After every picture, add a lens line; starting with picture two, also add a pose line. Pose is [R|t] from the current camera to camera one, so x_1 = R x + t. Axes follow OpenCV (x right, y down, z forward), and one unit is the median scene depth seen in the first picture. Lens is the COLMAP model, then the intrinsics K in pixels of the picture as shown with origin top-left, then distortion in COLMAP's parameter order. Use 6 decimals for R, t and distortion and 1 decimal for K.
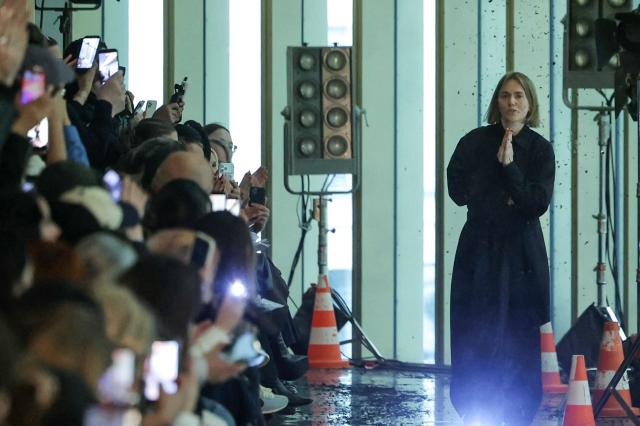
lens RADIAL K [[2354.7, 0, 324.0], [0, 2354.7, 210.2], [0, 0, 1]] dist [0.179287, 0.000000]
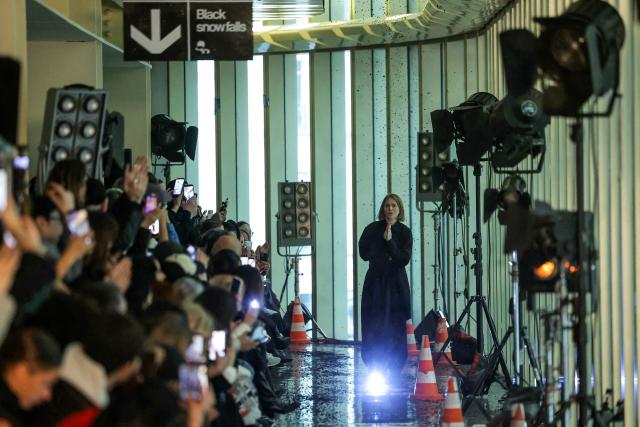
lens RADIAL K [[2354.7, 0, 317.4], [0, 2354.7, 212.5], [0, 0, 1]] dist [0.179287, 0.000000]
pose [[0.999149, -0.011002, 0.039752, -0.061913], [0.011948, 0.999649, -0.023655, 0.003724], [-0.039478, 0.024110, 0.998930, -0.995757]]
